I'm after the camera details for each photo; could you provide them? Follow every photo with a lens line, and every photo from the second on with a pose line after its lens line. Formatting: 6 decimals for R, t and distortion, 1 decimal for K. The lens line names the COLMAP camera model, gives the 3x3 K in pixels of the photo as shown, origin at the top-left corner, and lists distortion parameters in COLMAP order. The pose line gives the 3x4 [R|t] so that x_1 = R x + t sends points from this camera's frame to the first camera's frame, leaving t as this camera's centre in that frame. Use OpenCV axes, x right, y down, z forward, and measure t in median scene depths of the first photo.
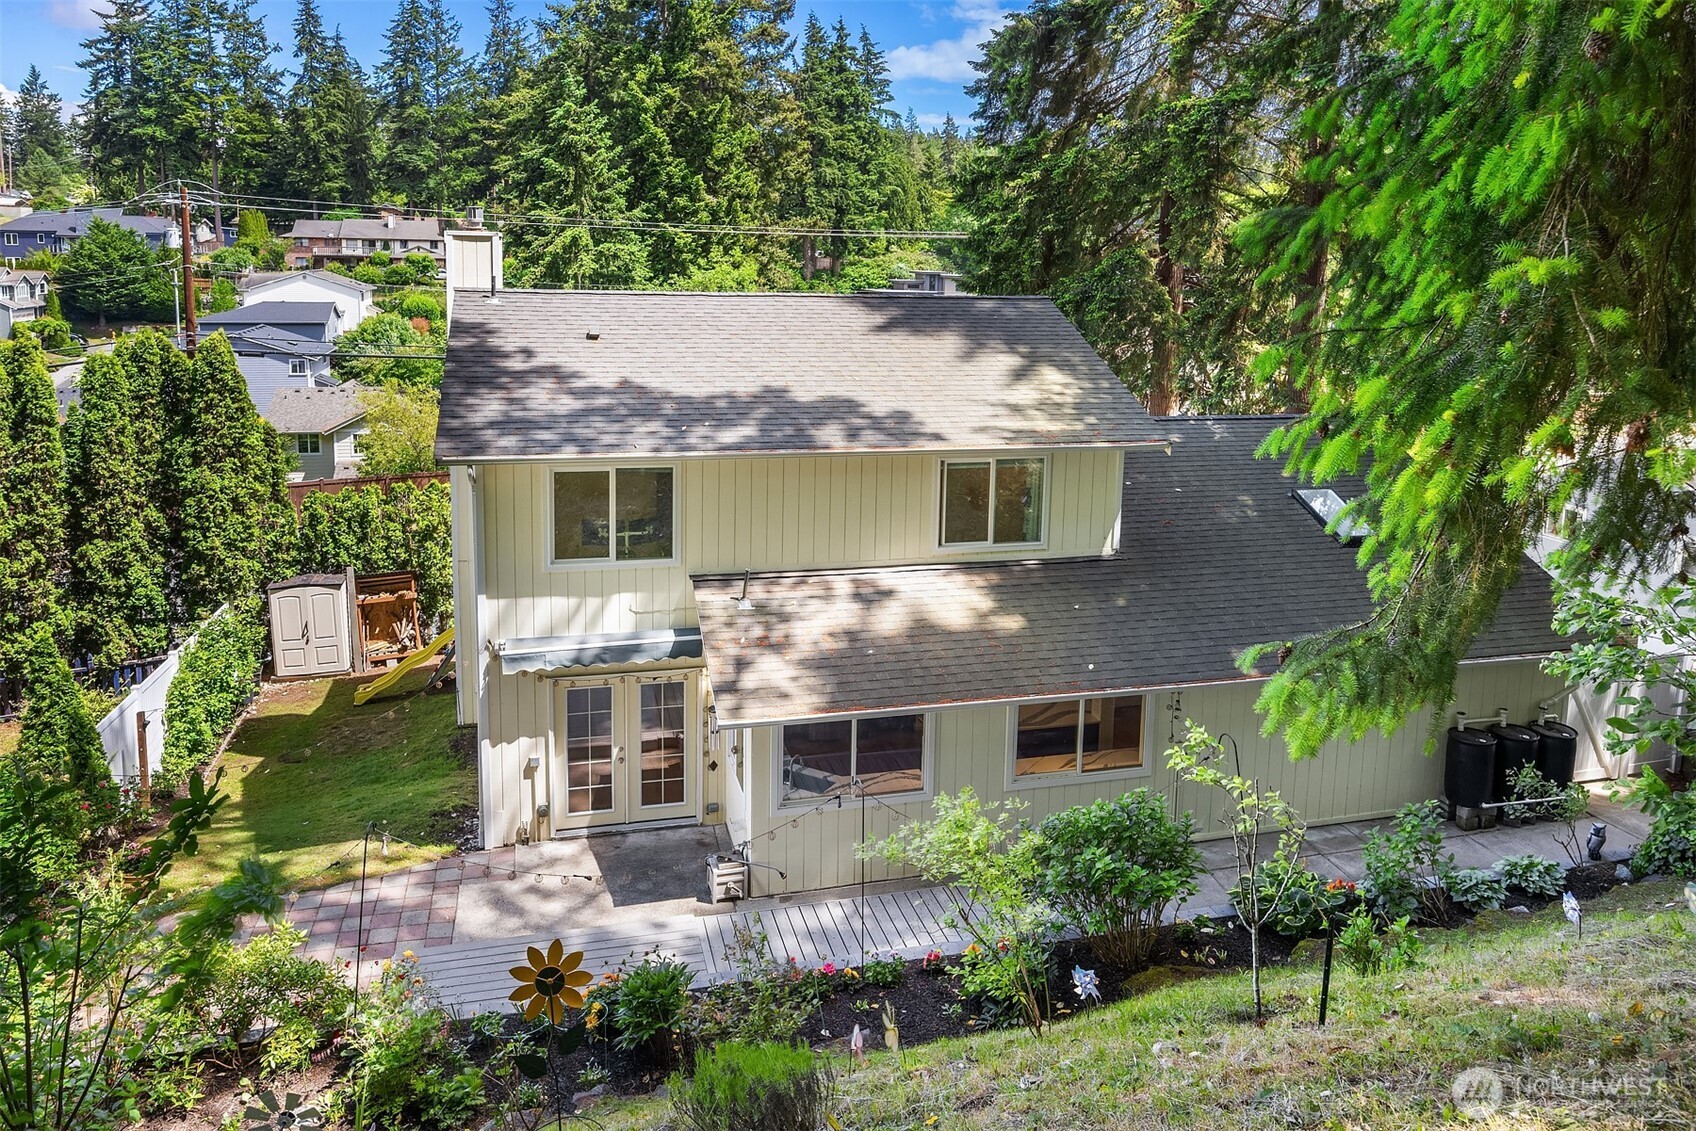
lens RADIAL K [[1162.2, 0, 850.3], [0, 1162.2, 428.6], [0, 0, 1]] dist [-0.009521, -0.000081]
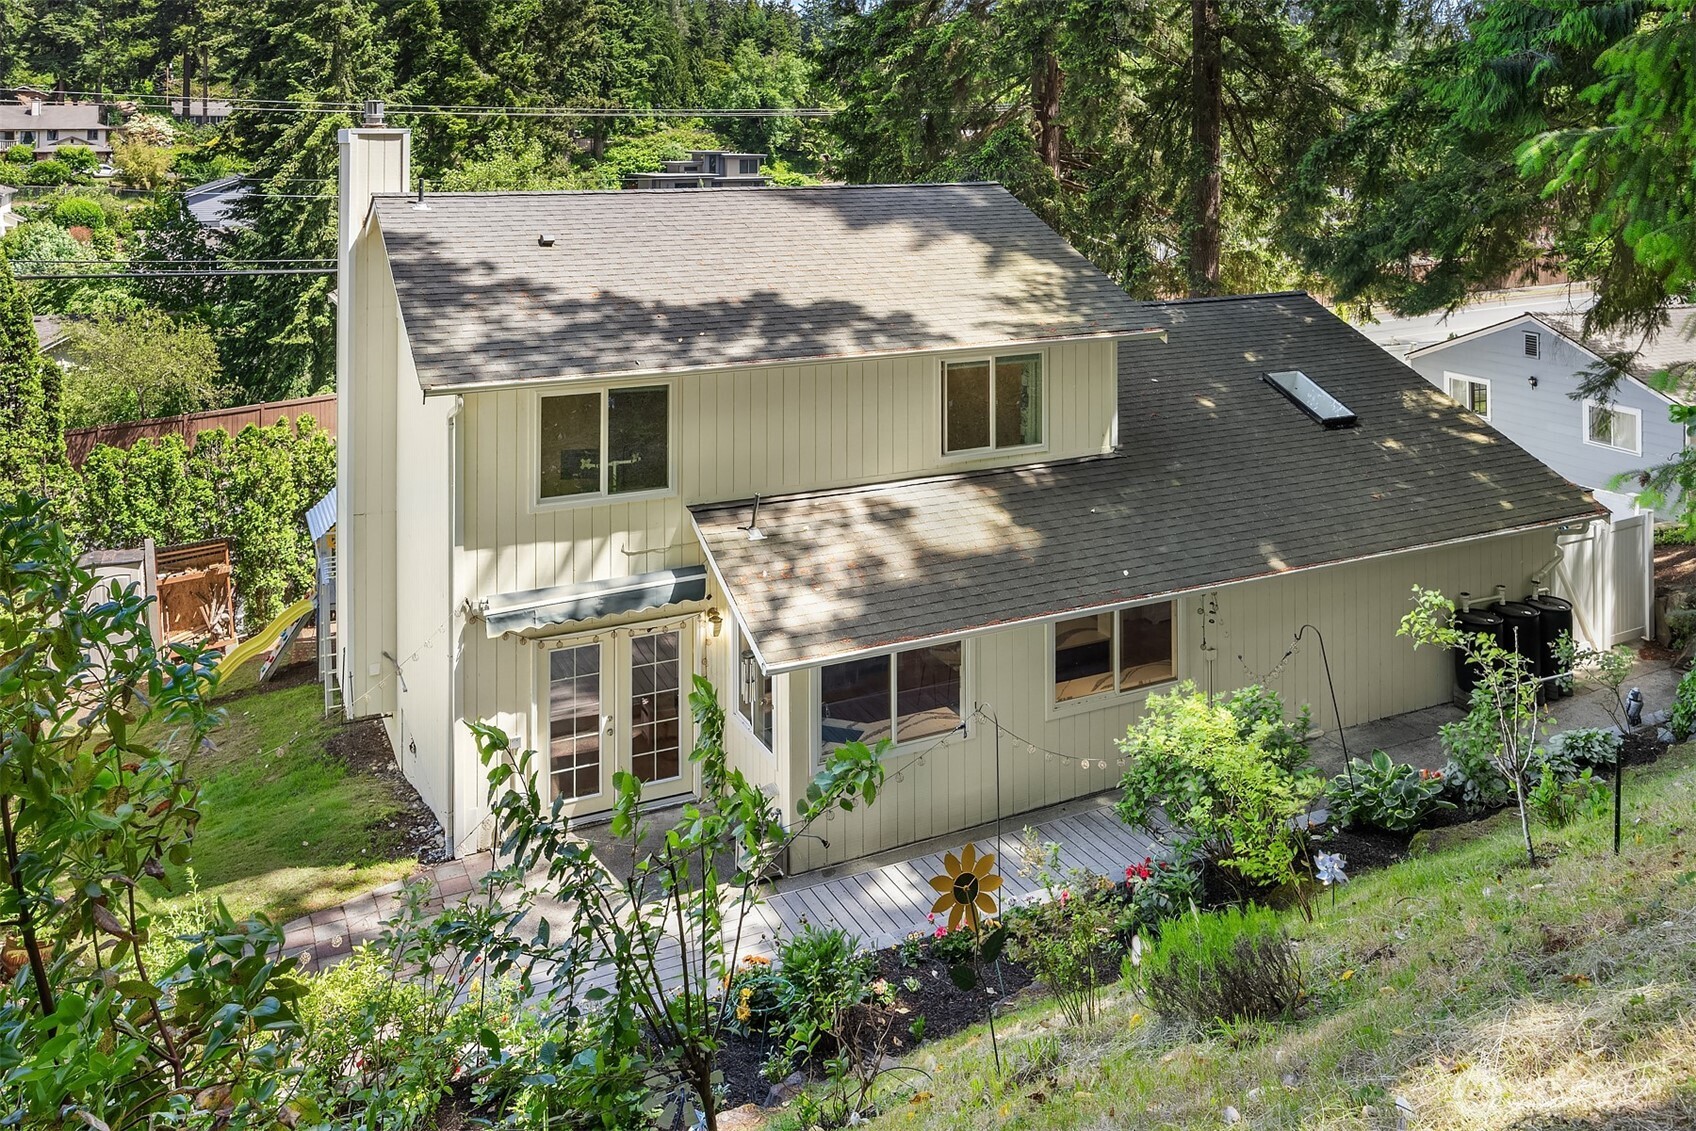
lens RADIAL K [[1352.3, 0, 847.4], [0, 1352.3, 134.1], [0, 0, 1]] dist [-0.003845, -0.005990]
pose [[0.982976, -0.025102, 0.182010, -0.129958], [0.051249, 0.988765, -0.140416, -0.003449], [-0.176440, 0.147353, 0.973219, -0.052703]]
